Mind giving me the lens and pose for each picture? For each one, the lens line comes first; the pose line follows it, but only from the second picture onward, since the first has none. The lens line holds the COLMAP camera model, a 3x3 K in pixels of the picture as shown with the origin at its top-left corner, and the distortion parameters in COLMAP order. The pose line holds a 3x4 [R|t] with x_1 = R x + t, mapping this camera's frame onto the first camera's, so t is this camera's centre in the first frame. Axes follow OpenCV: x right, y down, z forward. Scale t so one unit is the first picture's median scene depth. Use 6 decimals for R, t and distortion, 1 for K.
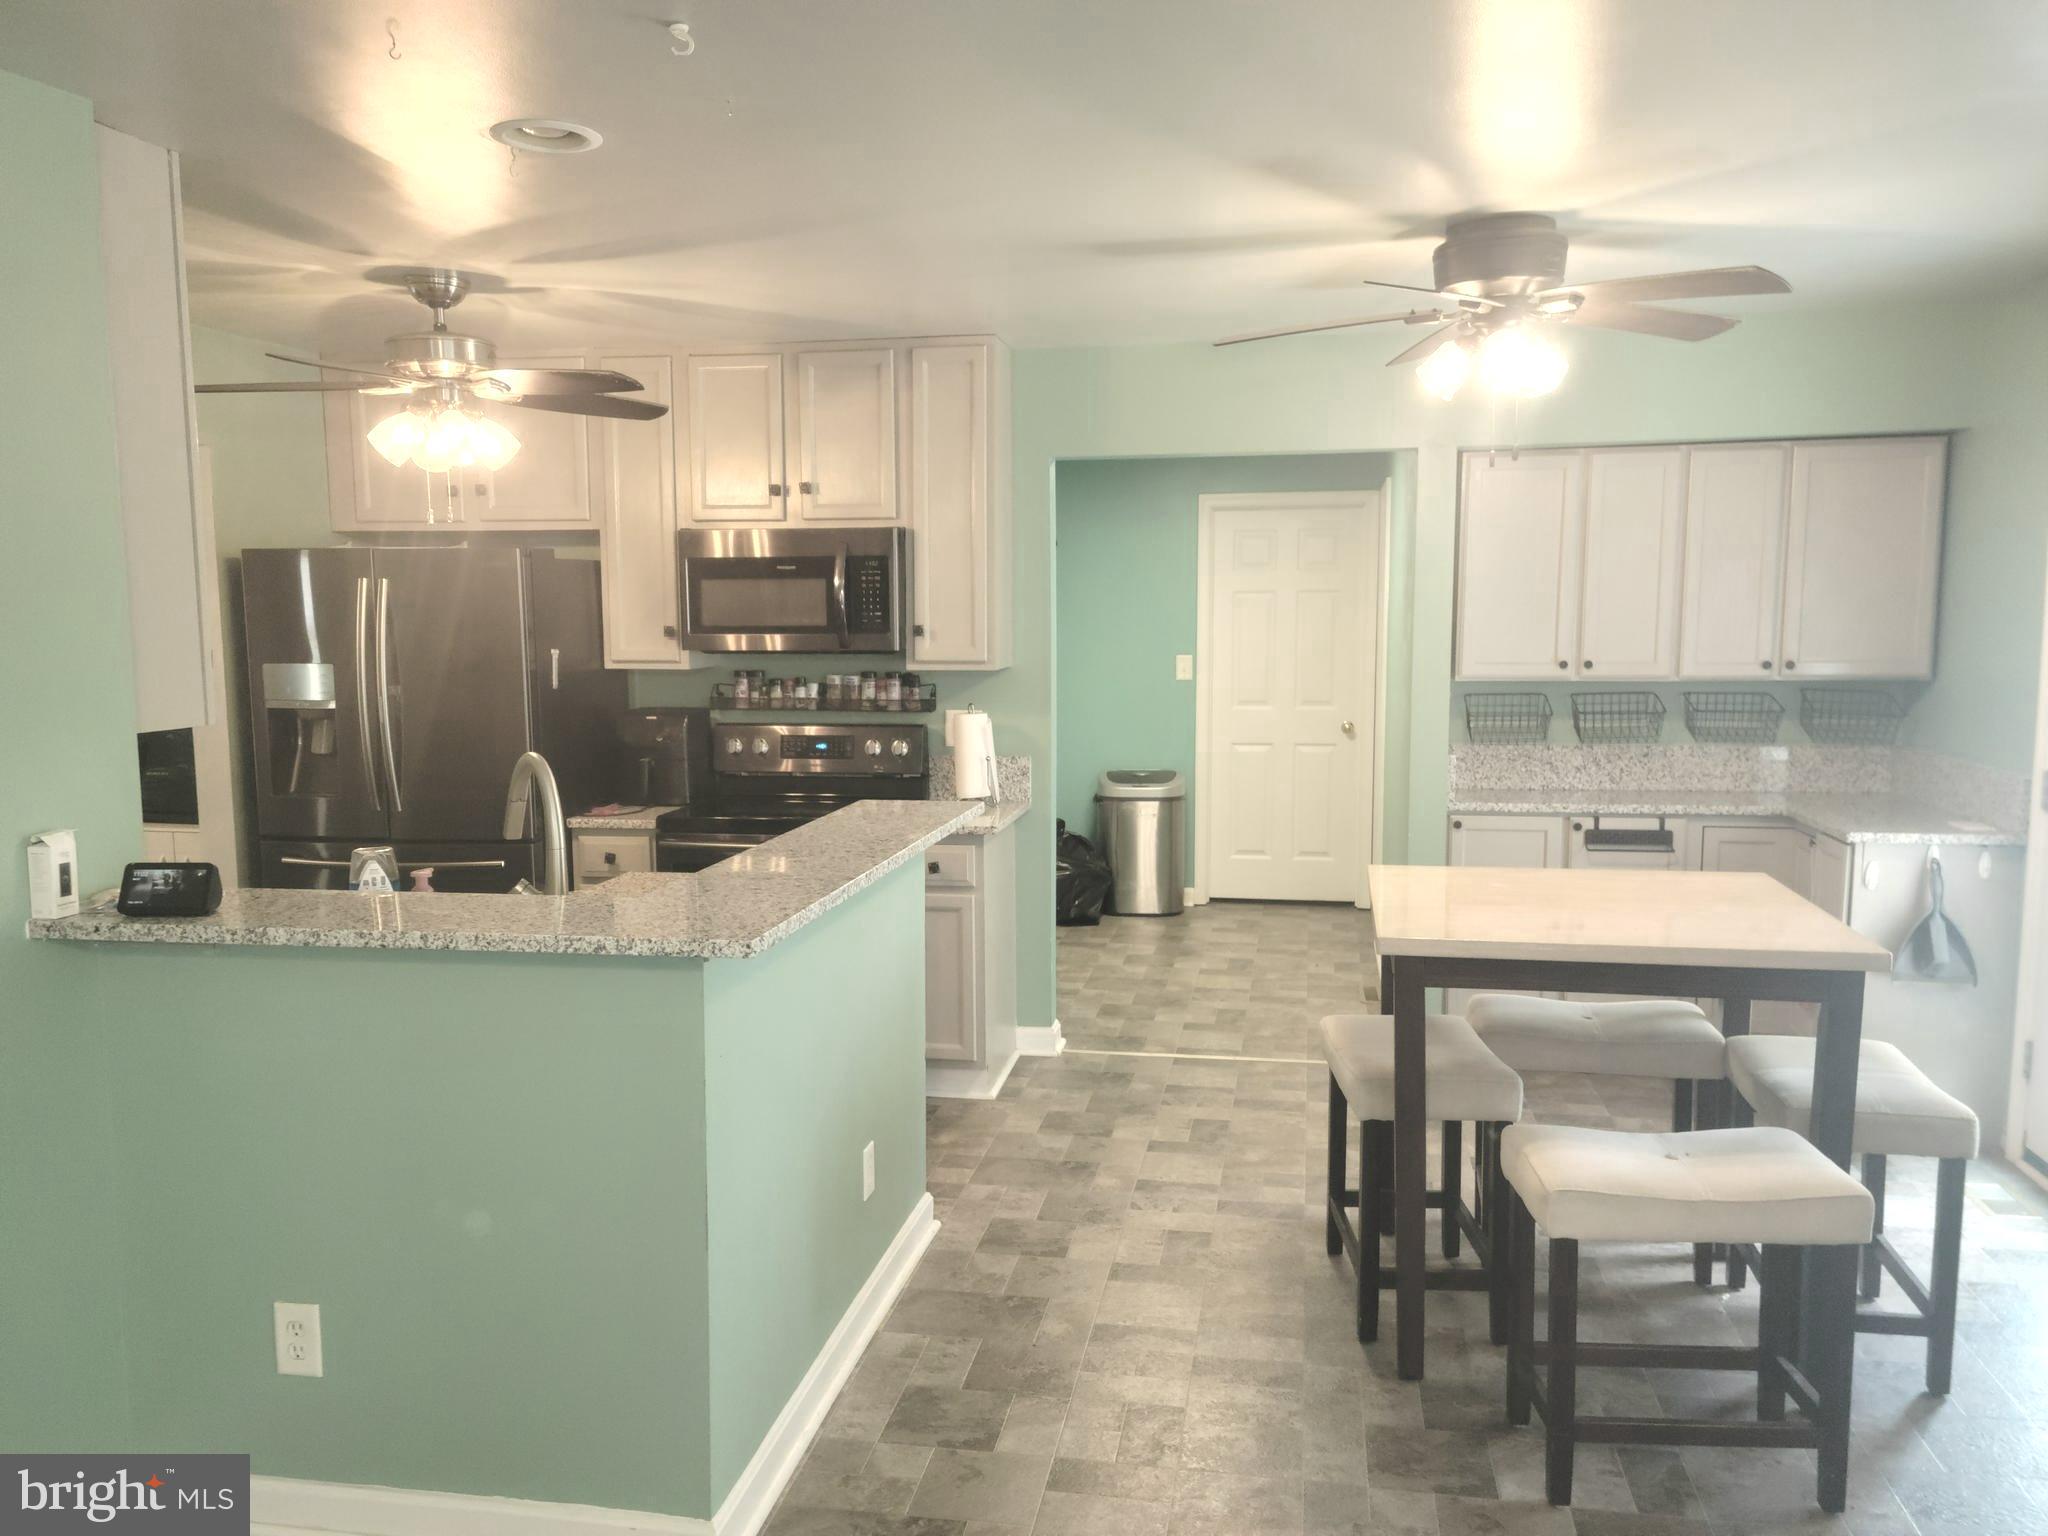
lens RADIAL K [[1634.7, 0, 1024.9], [0, 1634.7, 772.1], [0, 0, 1]] dist [0.078237, -0.074121]
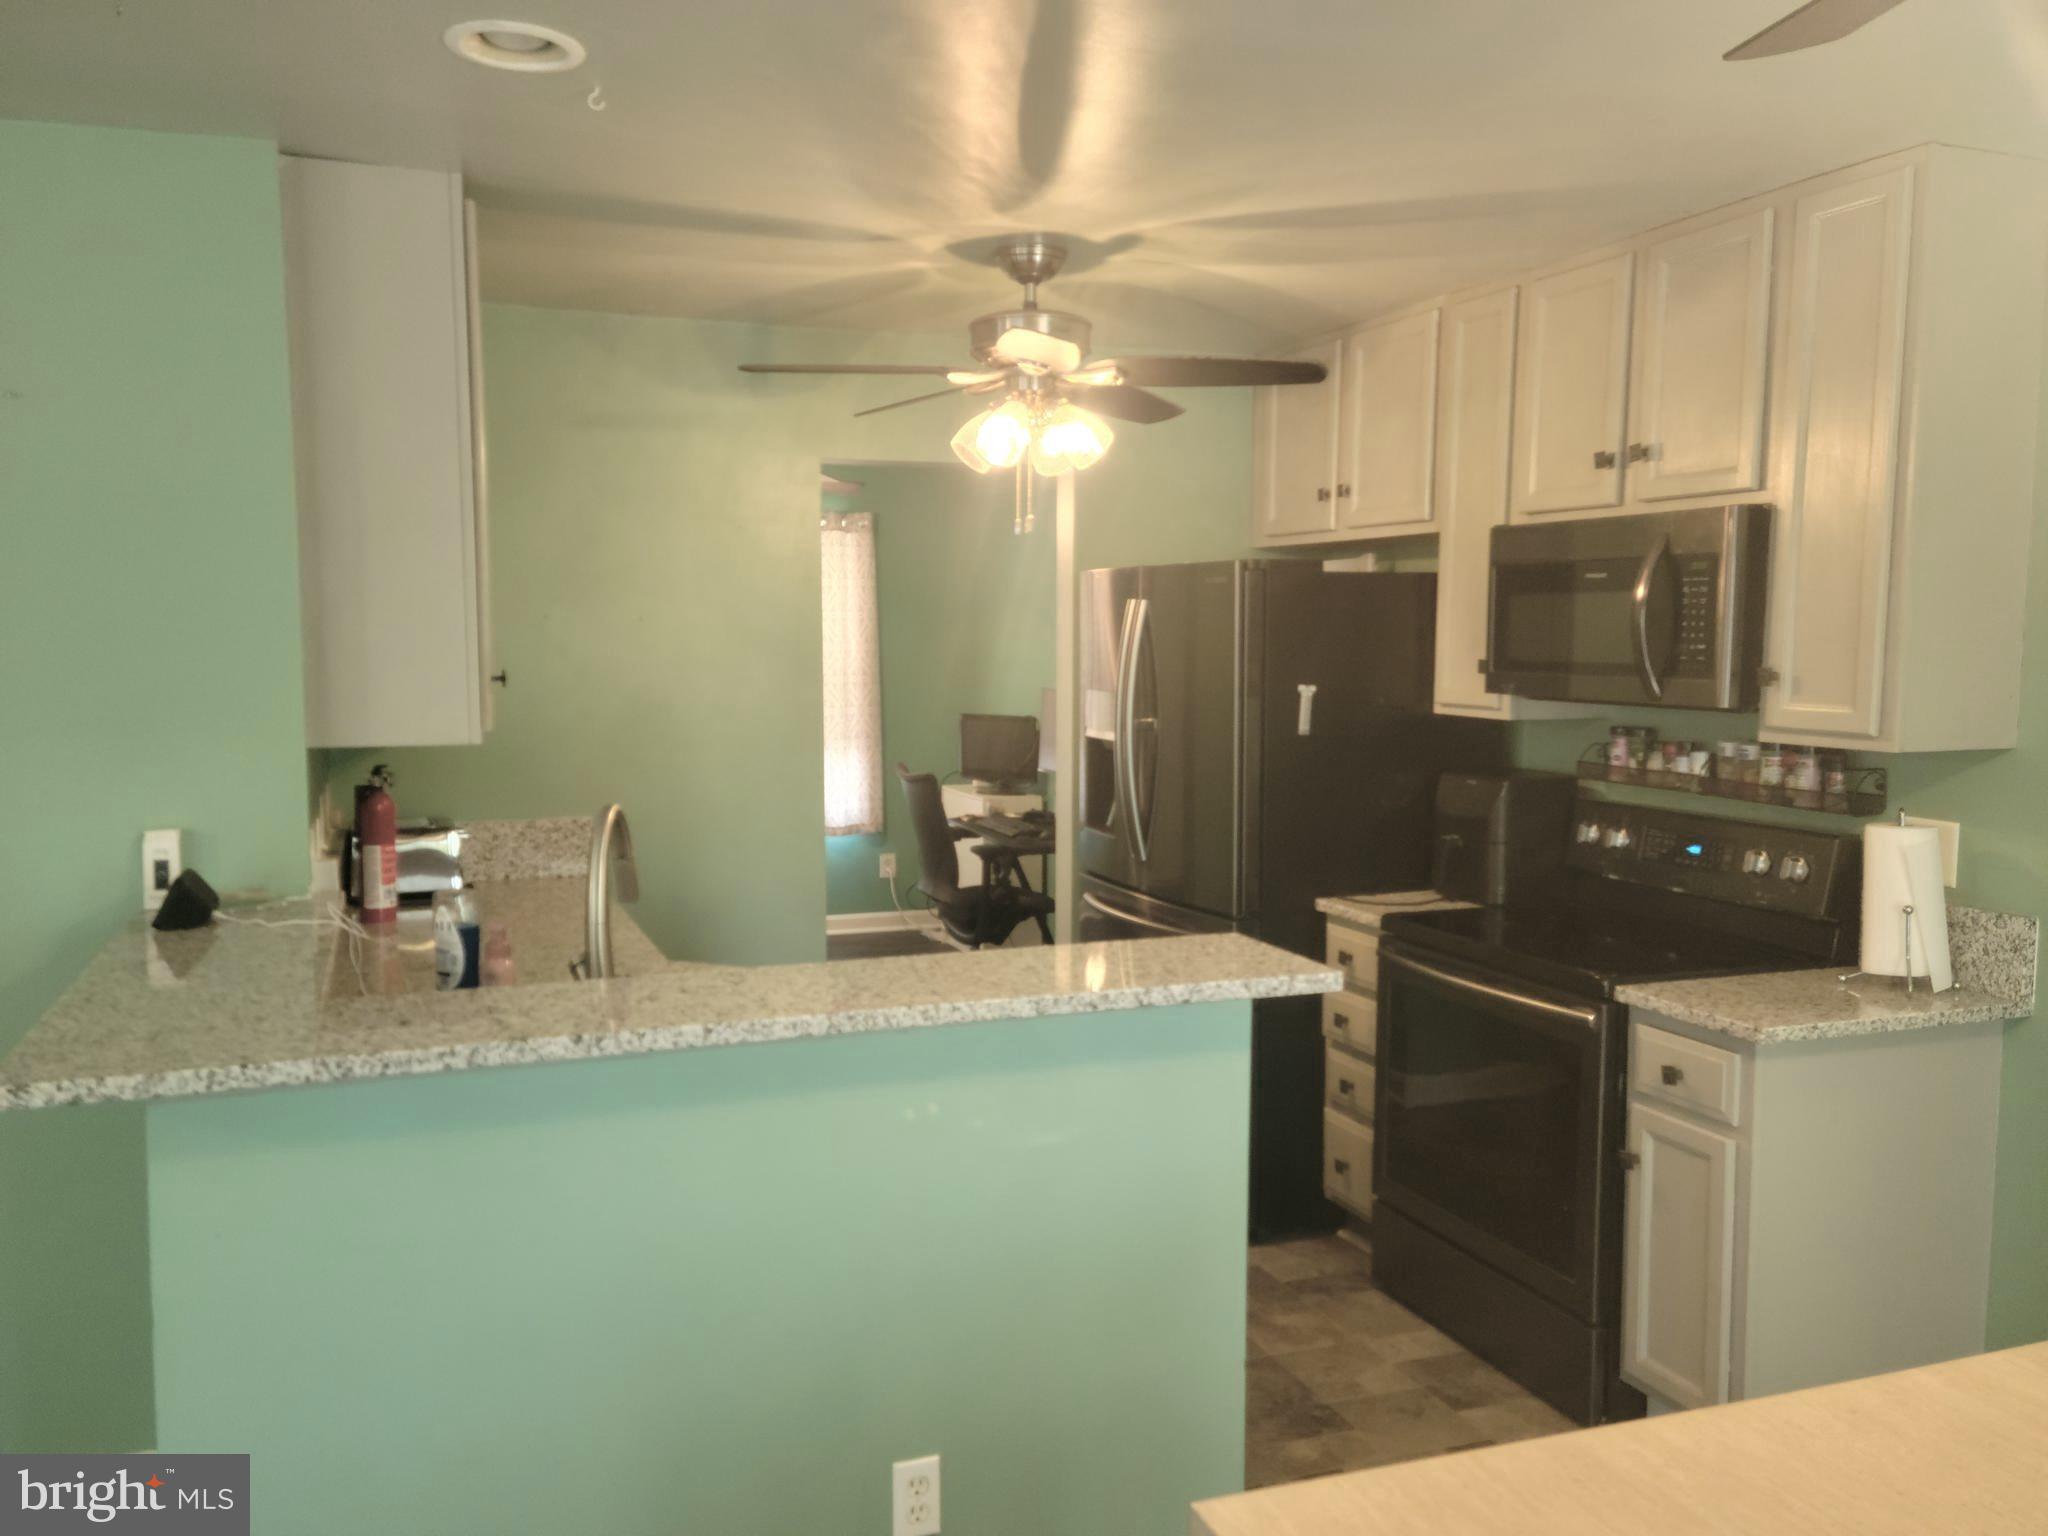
lens RADIAL K [[1634.7, 0, 1022.7], [0, 1634.7, 770.2], [0, 0, 1]] dist [0.078237, -0.074121]
pose [[0.497696, 0.085796, -0.863098, 0.307441], [-0.095557, 0.994462, 0.043753, -0.050722], [0.862072, 0.060699, 0.503138, 0.445495]]
